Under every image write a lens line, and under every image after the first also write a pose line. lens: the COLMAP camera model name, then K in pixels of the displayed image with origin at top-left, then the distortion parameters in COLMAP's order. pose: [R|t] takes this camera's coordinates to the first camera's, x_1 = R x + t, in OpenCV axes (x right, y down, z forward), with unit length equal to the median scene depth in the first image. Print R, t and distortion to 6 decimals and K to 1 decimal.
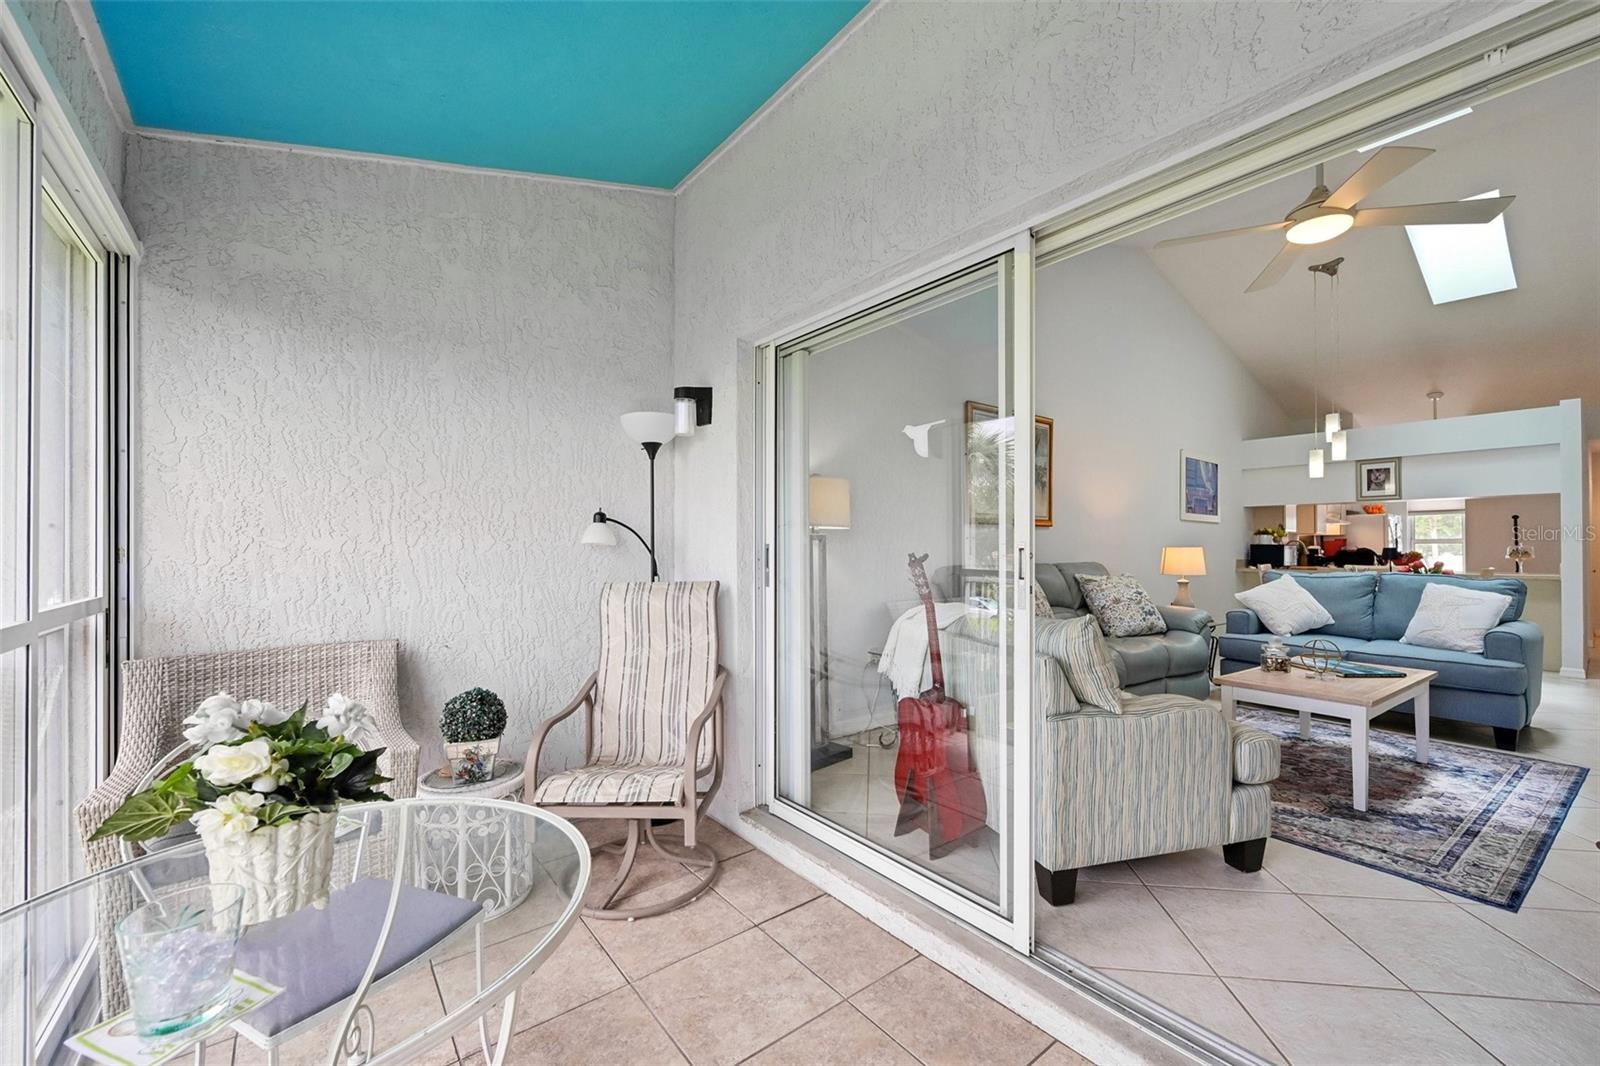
lens RADIAL K [[639.9, 0, 801.0], [0, 639.9, 541.9], [0, 0, 1]] dist [0.000384, 0.000366]
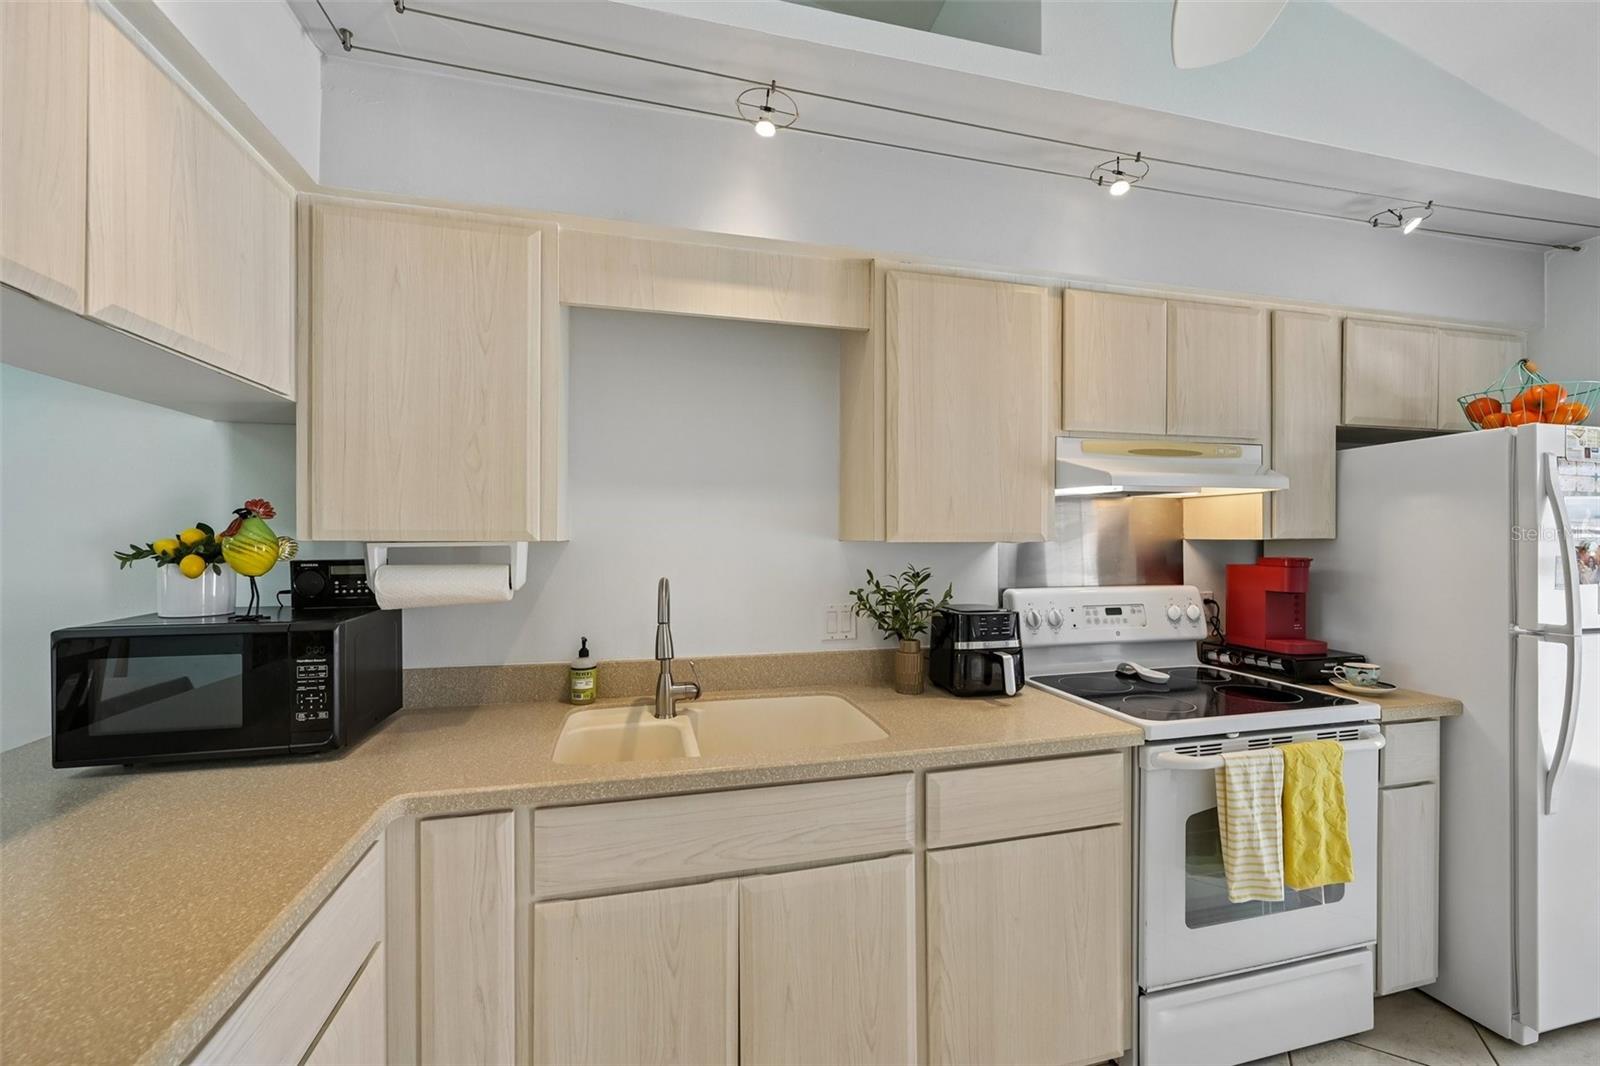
lens RADIAL K [[638.1, 0, 804.3], [0, 638.1, 537.2], [0, 0, 1]] dist [0.000373, -0.000779]
pose [[0.914139, -0.003161, -0.405388, 1.942410], [0.008341, 0.999905, 0.011010, -0.038573], [0.405315, -0.013446, 0.914078, 1.826206]]
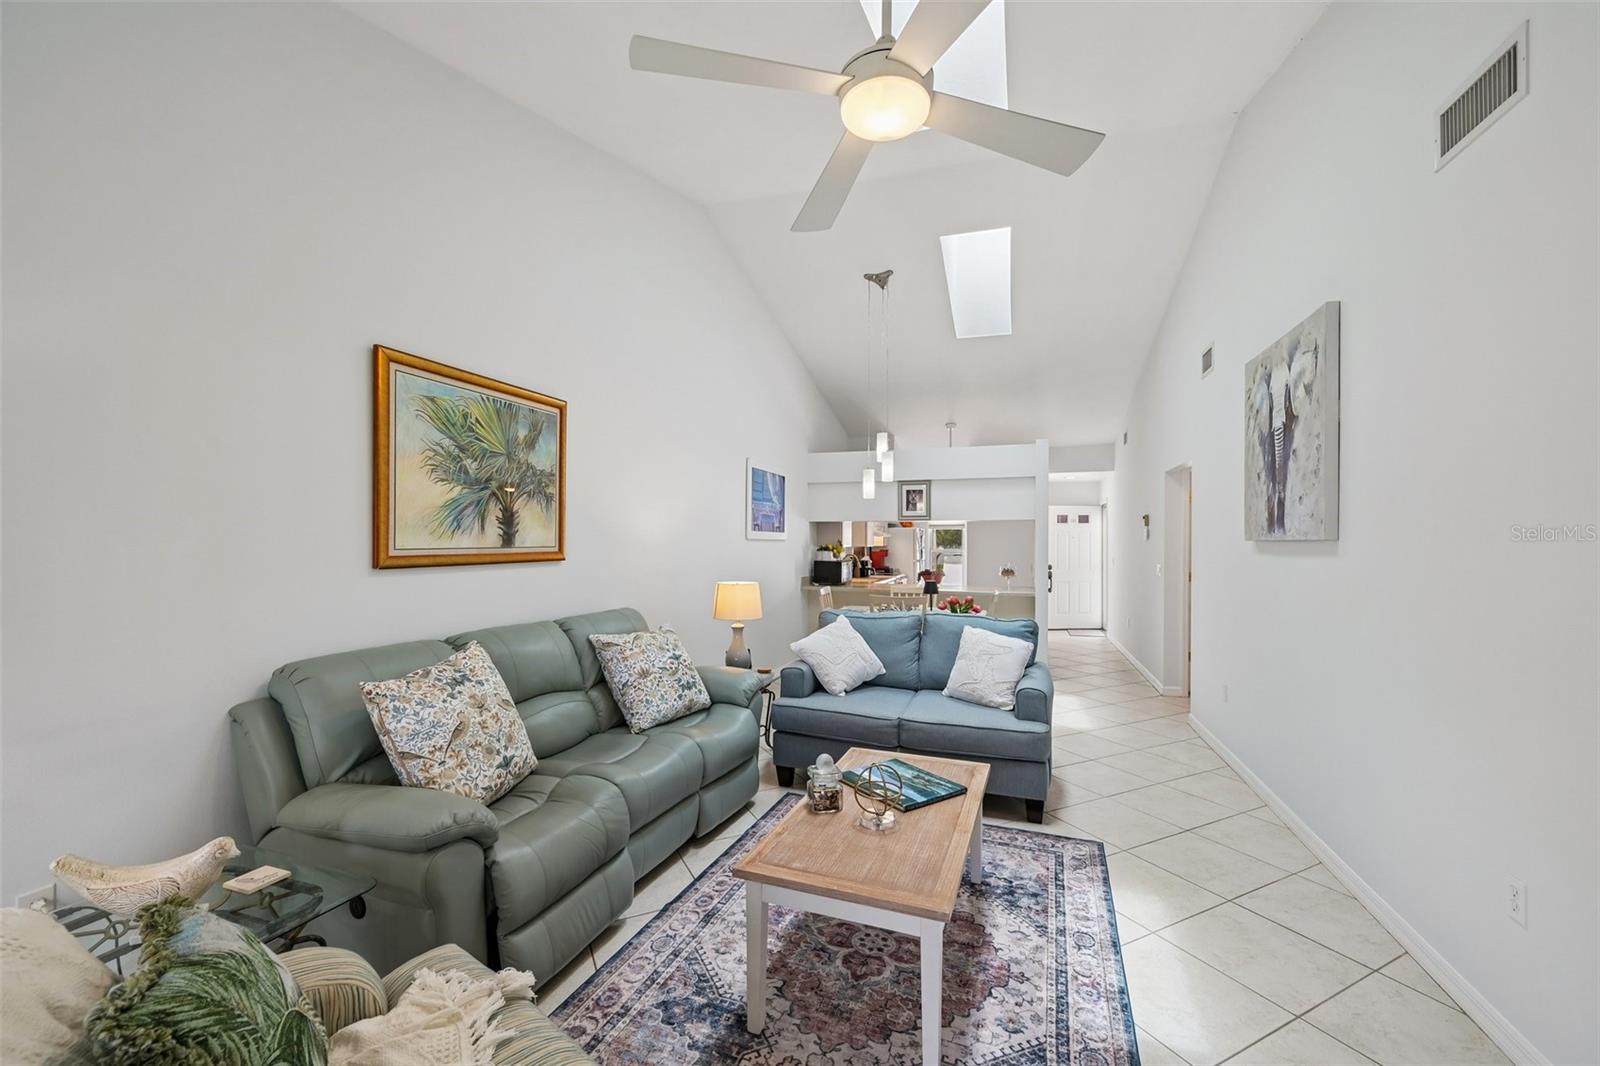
lens RADIAL K [[642.3, 0, 797.4], [0, 642.3, 543.4], [0, 0, 1]] dist [0.000046, 0.000219]
pose [[0.839652, -0.001529, 0.543123, 0.310757], [-0.006327, 0.999901, 0.012597, -0.070517], [-0.543088, -0.014013, 0.839559, 0.401299]]
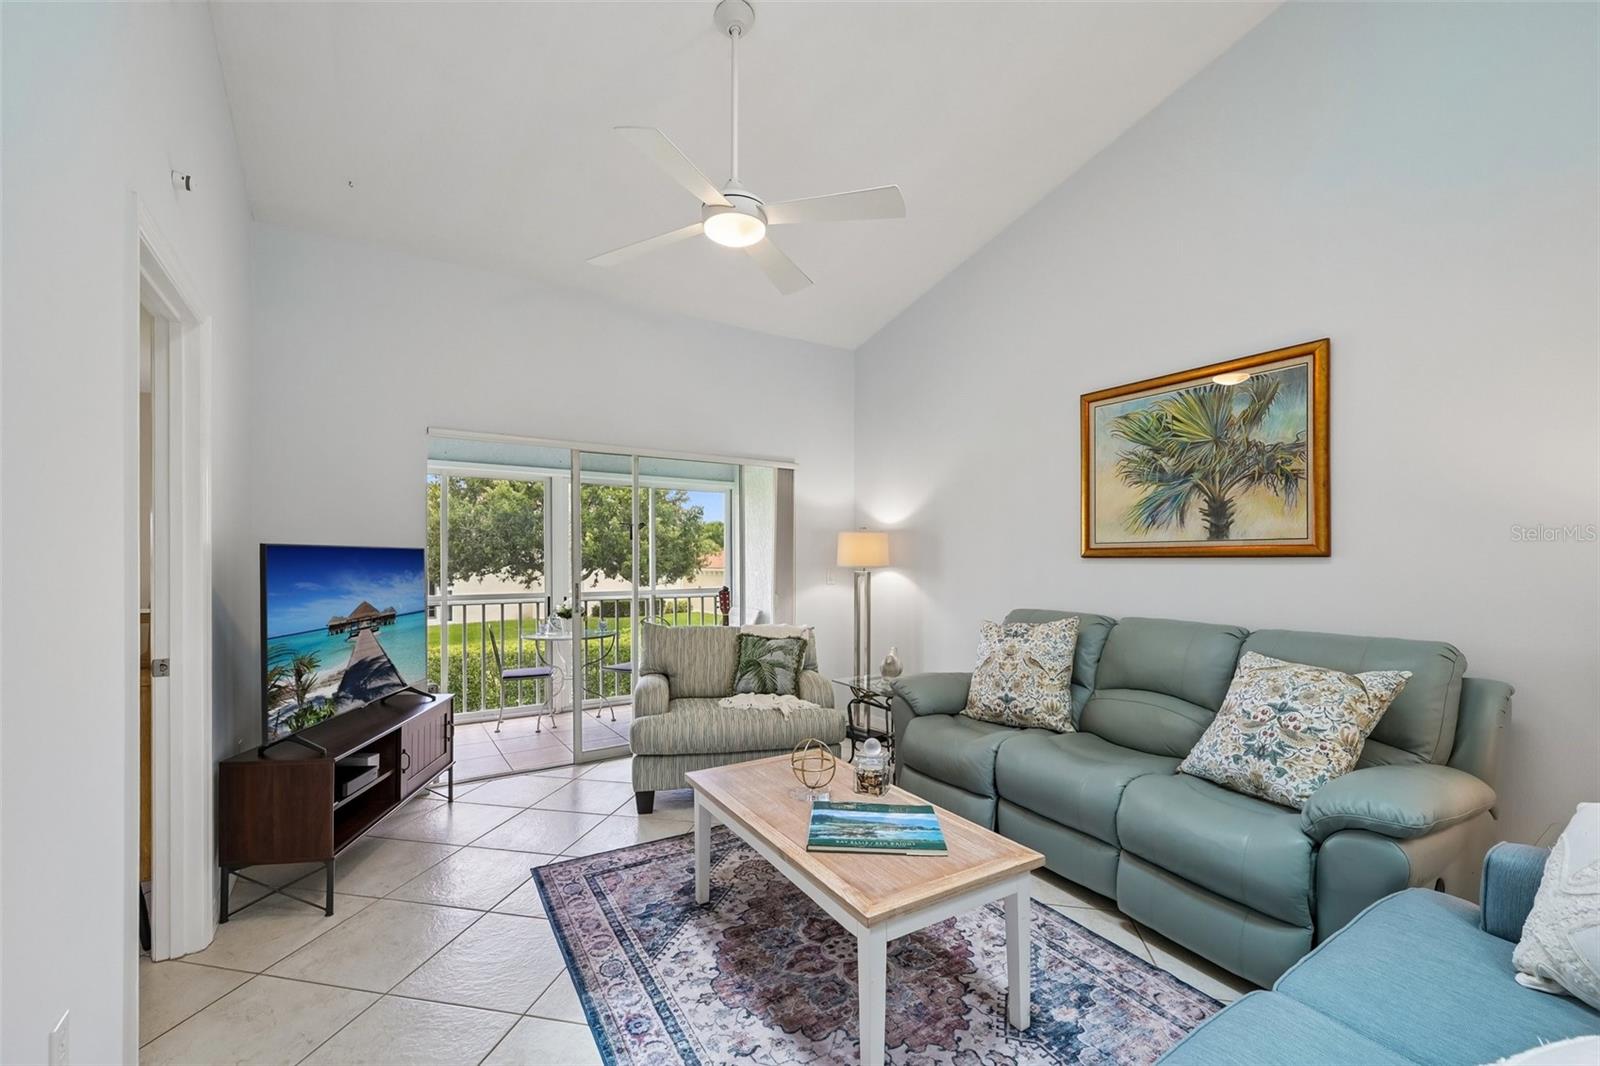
lens RADIAL K [[659.9, 0, 805.9], [0, 659.9, 559.7], [0, 0, 1]] dist [-0.000564, -0.000071]
pose [[-0.079833, 0.002102, -0.996806, 1.251827], [0.008648, 0.999962, 0.001416, -0.035502], [0.996771, -0.008507, -0.079848, 0.864725]]
